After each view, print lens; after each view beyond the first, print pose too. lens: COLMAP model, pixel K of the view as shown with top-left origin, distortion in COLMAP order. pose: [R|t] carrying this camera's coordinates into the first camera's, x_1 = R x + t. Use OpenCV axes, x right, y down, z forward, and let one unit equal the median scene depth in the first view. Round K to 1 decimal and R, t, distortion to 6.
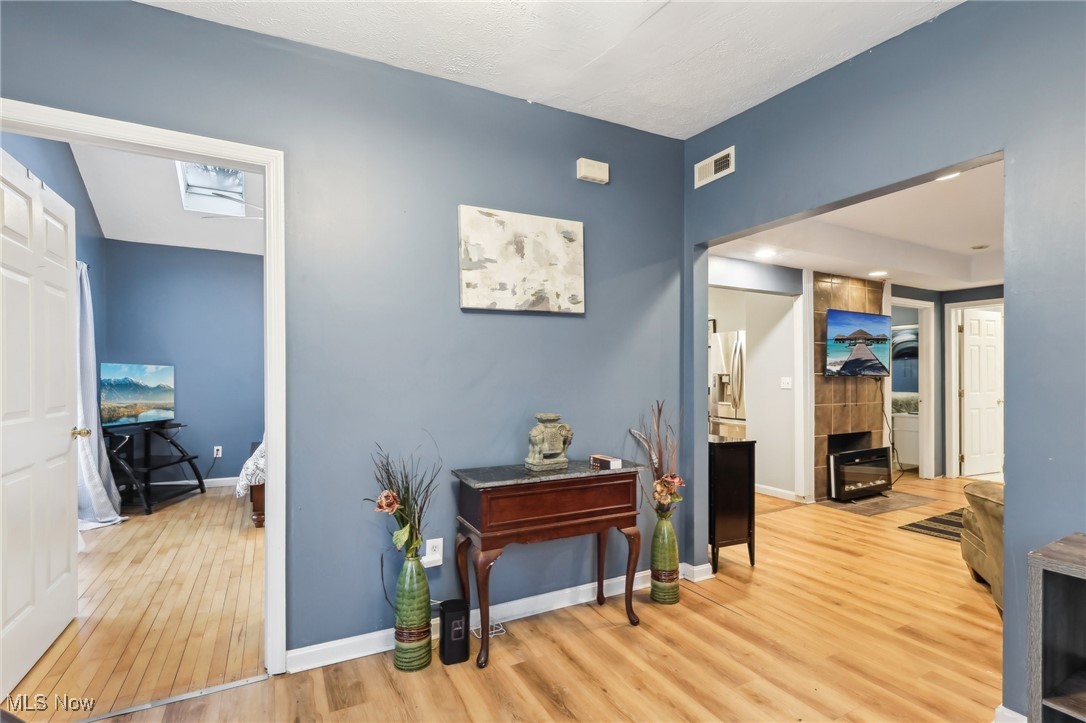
lens RADIAL K [[516.9, 0, 535.1], [0, 516.9, 380.4], [0, 0, 1]] dist [-0.011591, -0.000003]
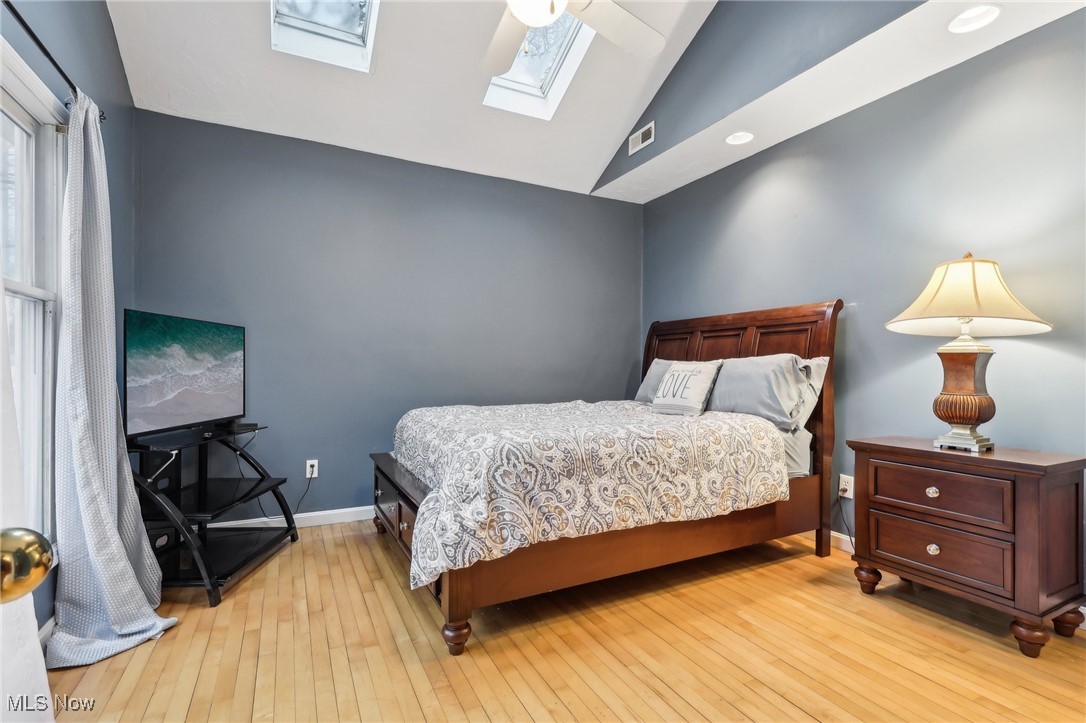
lens RADIAL K [[516.9, 0, 541.9], [0, 516.9, 365.9], [0, 0, 1]] dist [-0.011591, -0.000003]
pose [[0.999753, 0.000899, -0.022189, -0.414946], [-0.001137, 0.999942, -0.010739, 0.028257], [0.022178, 0.010762, 0.999696, 0.492414]]
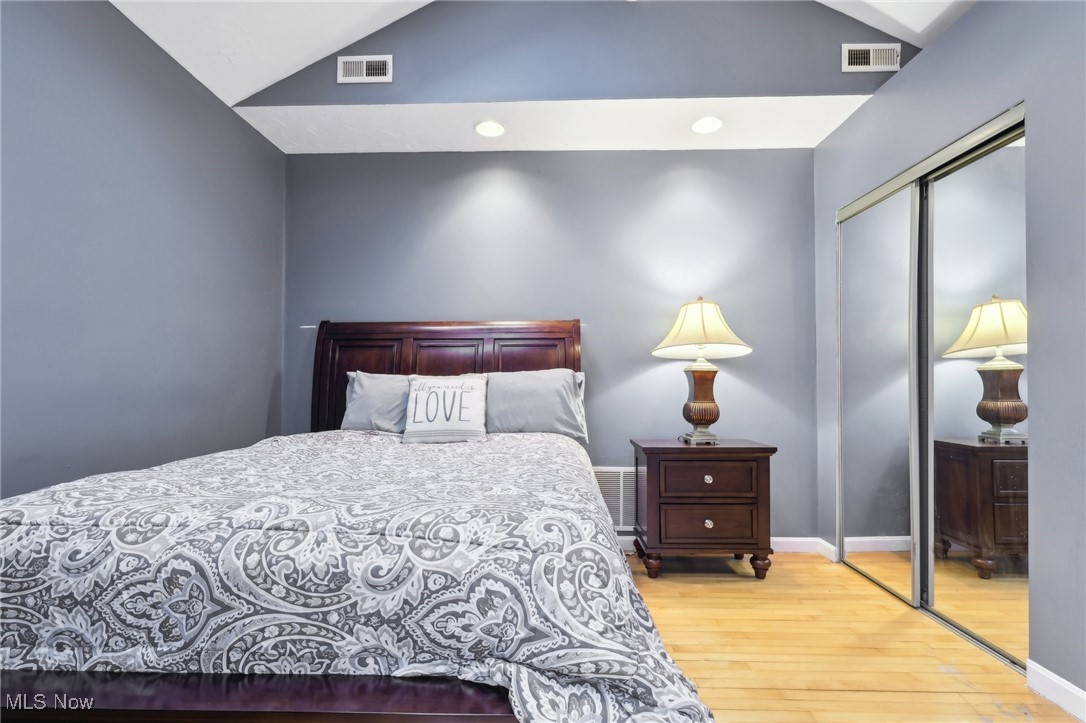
lens RADIAL K [[516.9, 0, 535.2], [0, 516.9, 380.4], [0, 0, 1]] dist [-0.011591, -0.000003]
pose [[0.495280, 0.004256, 0.868723, -0.704399], [0.007659, 0.999928, -0.009266, 0.026128], [-0.868700, 0.011243, 0.495212, 0.862444]]
